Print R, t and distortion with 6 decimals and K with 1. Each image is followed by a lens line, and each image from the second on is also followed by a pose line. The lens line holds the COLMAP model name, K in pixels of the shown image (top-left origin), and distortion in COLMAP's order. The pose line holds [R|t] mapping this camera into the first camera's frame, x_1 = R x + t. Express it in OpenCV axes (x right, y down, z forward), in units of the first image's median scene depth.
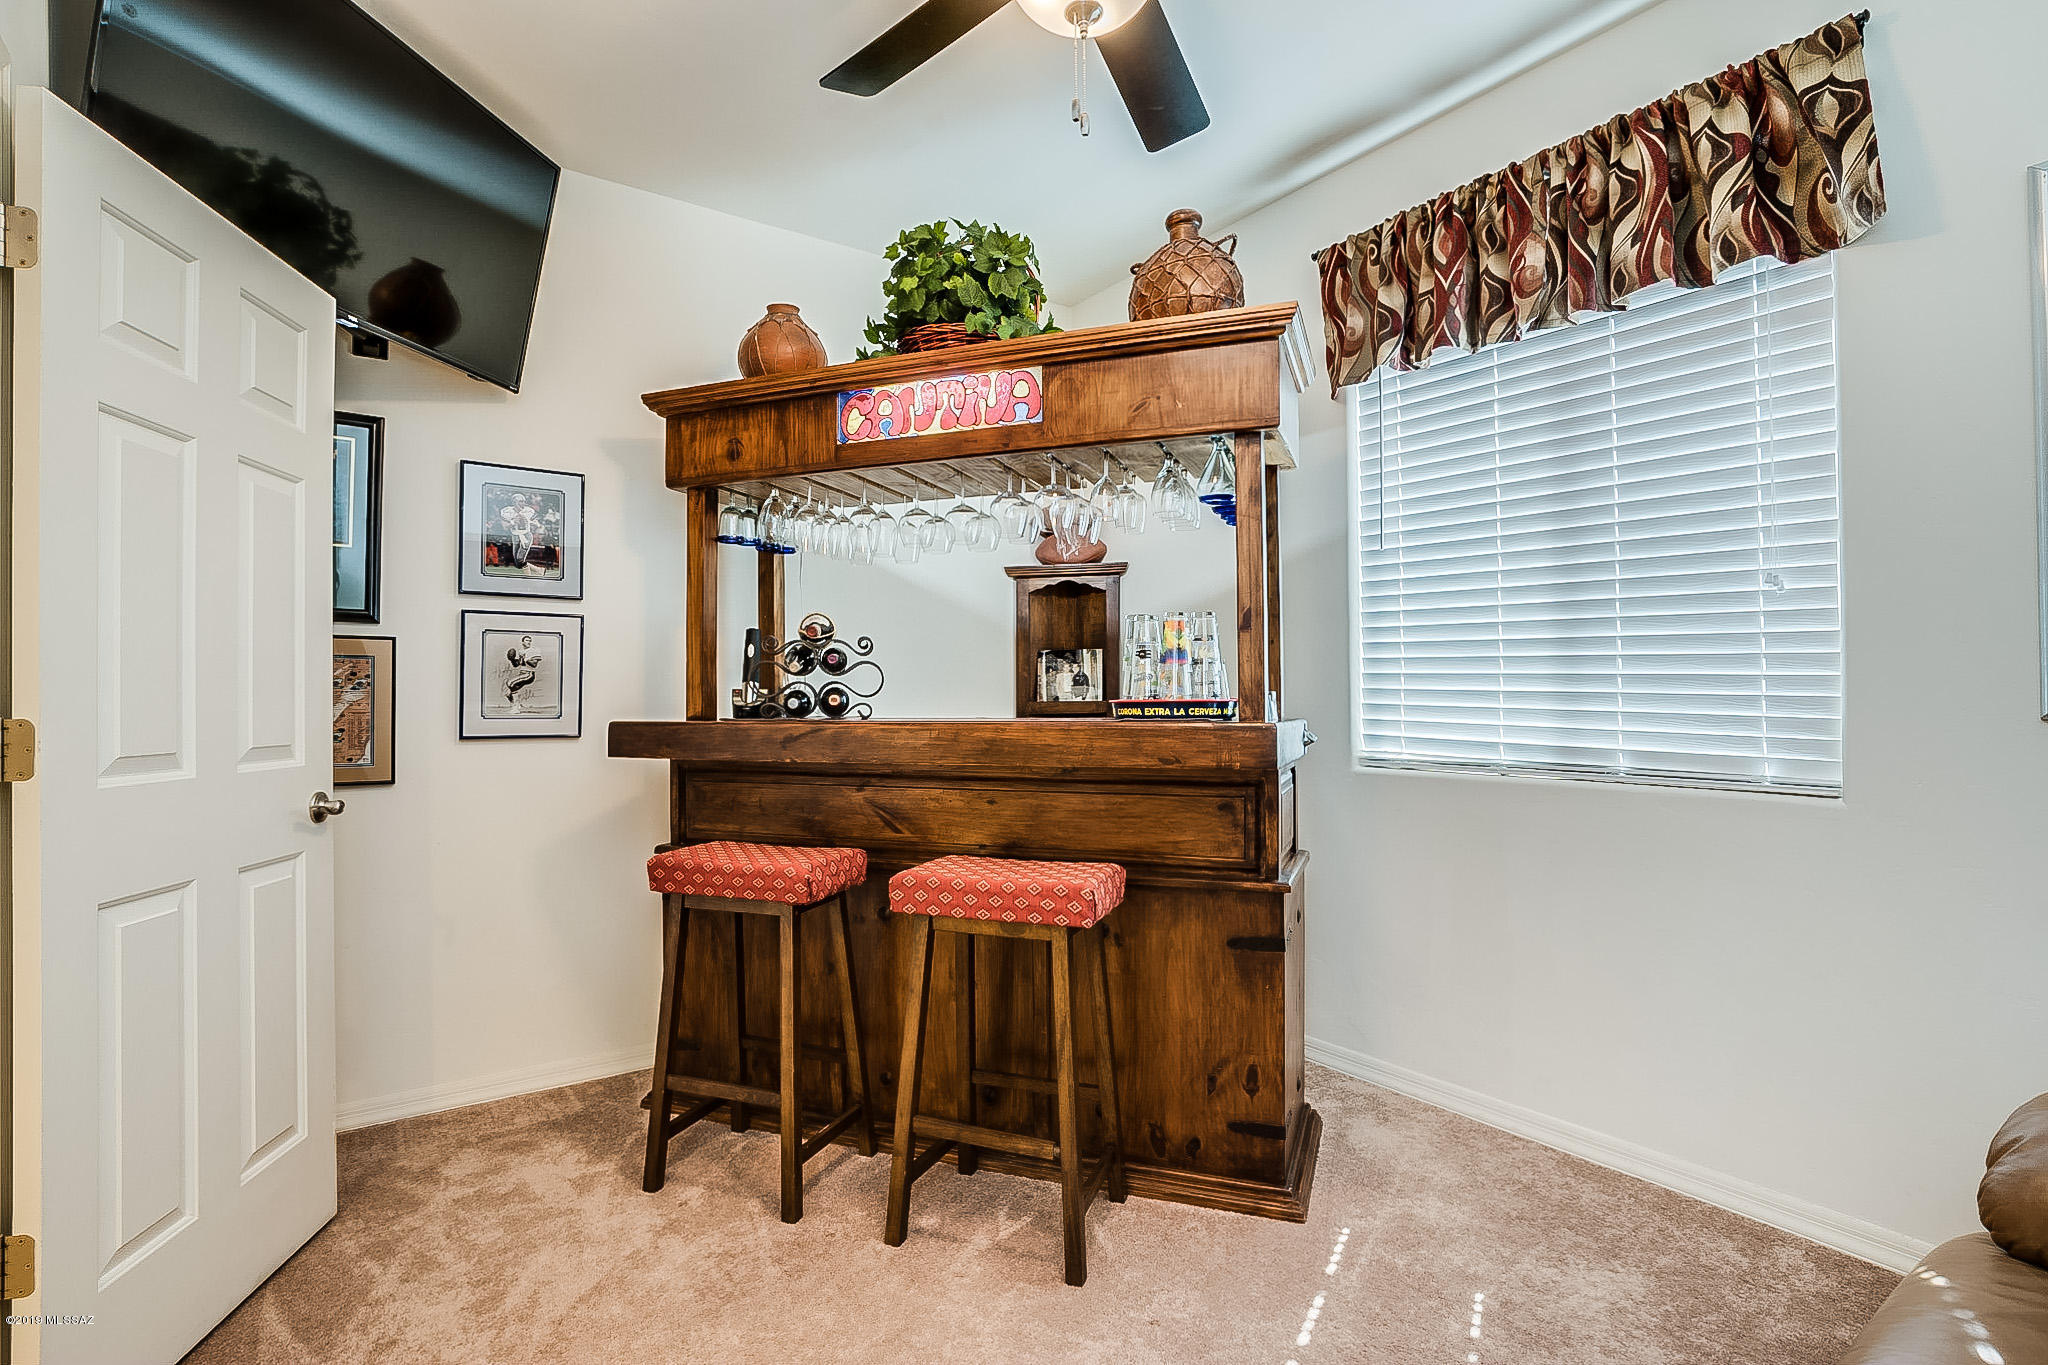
lens RADIAL K [[968.3, 0, 1024.0], [0, 968.3, 682.5], [0, 0, 1]] dist [-0.030729, 0.013595]
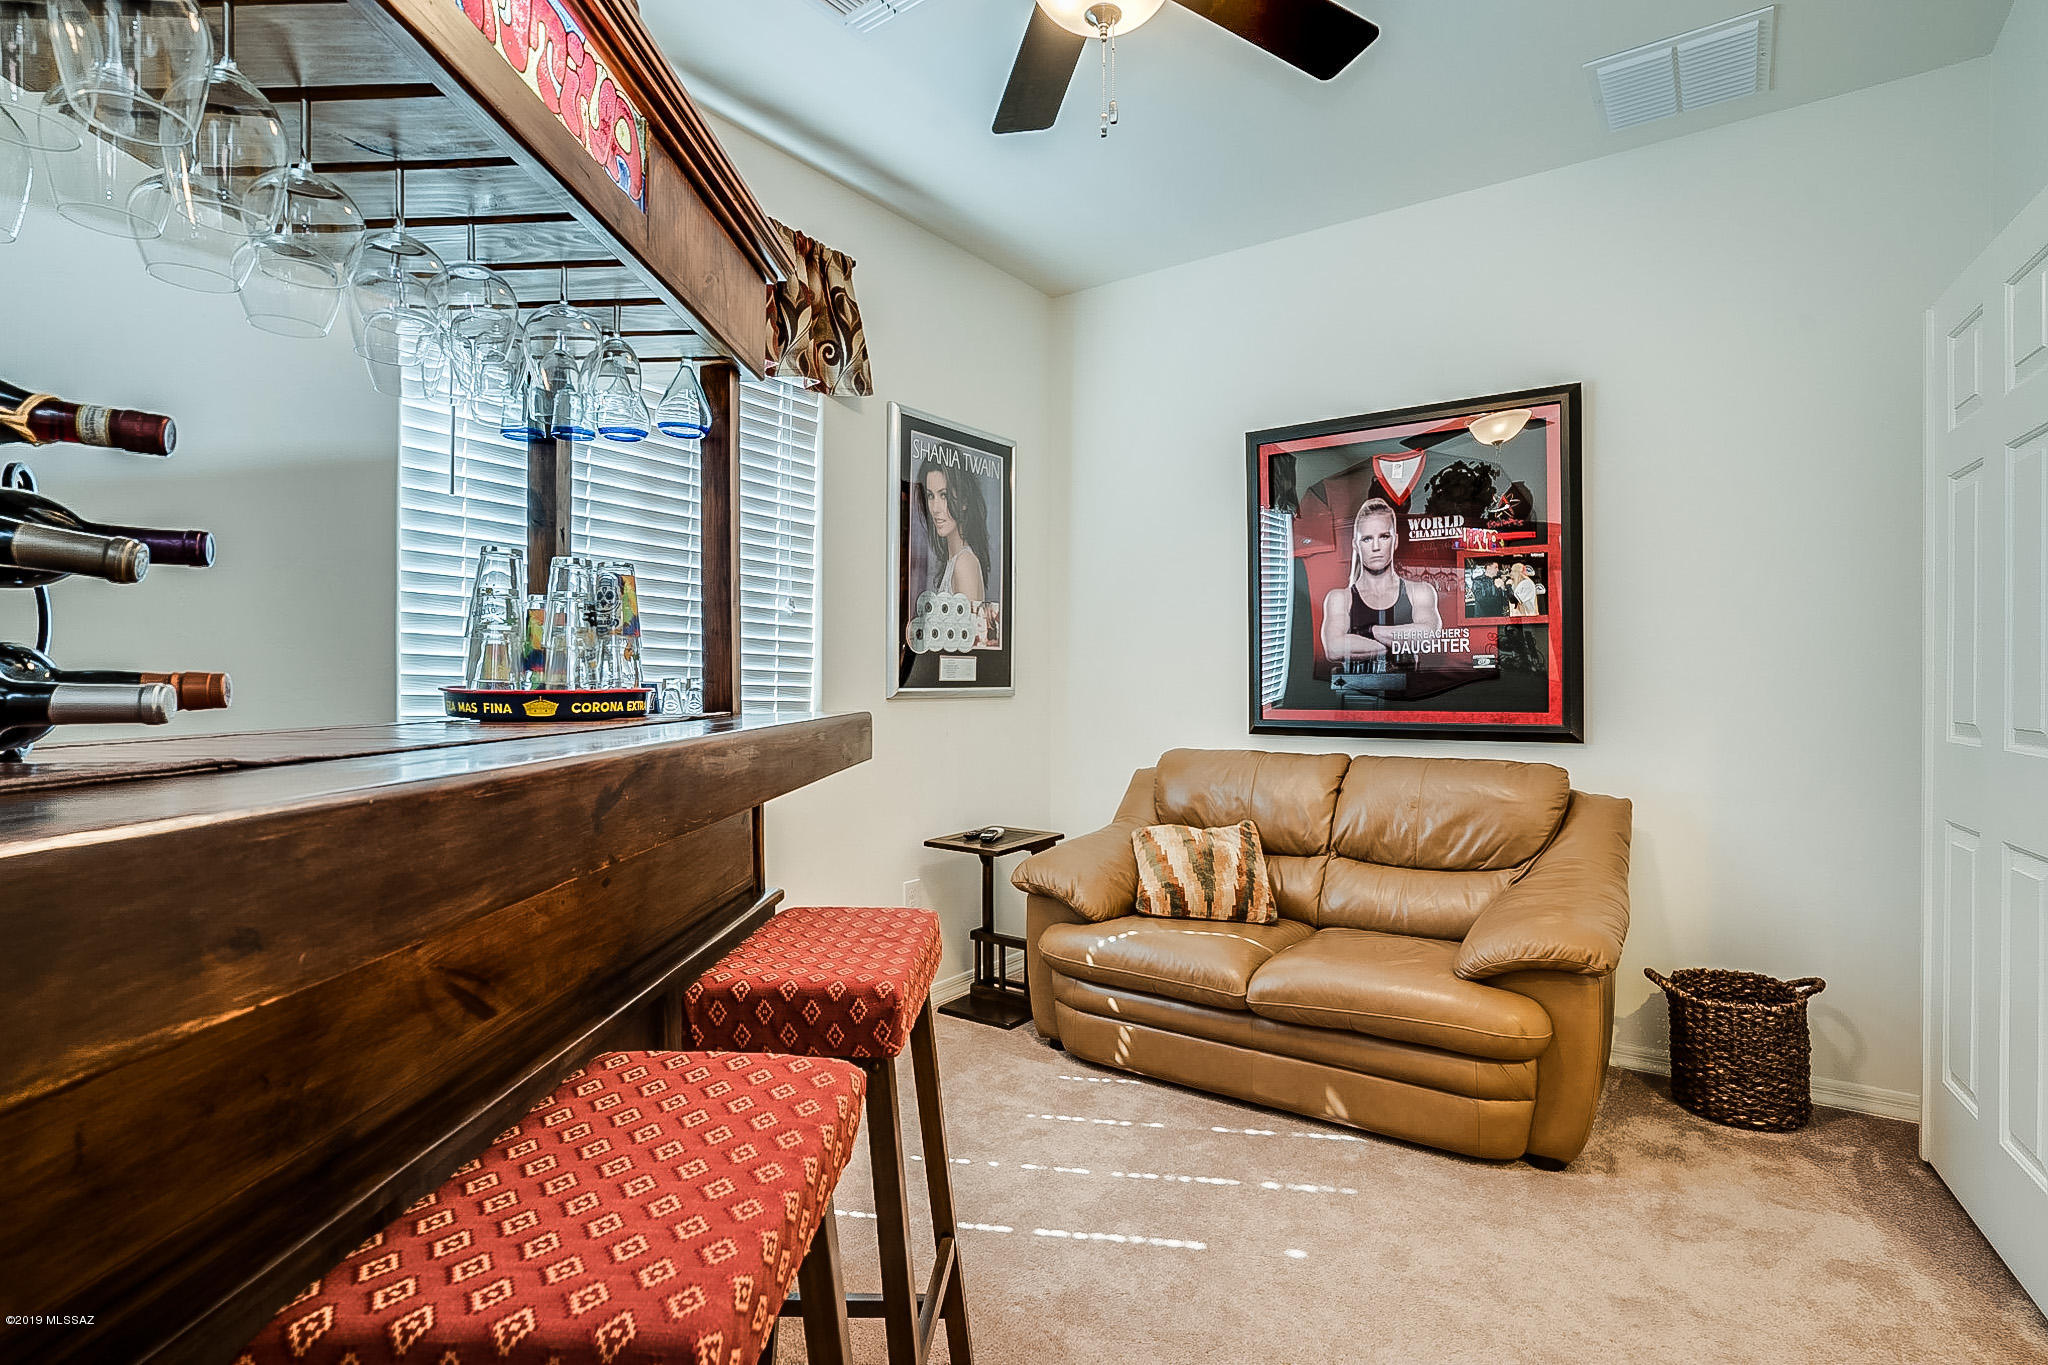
lens RADIAL K [[968.3, 0, 1024.0], [0, 968.3, 682.5], [0, 0, 1]] dist [-0.030729, 0.013595]
pose [[-0.292610, 0.004365, 0.956222, -0.601800], [-0.006106, 0.999961, -0.006433, 0.016186], [-0.956212, -0.007721, -0.292572, 0.932893]]
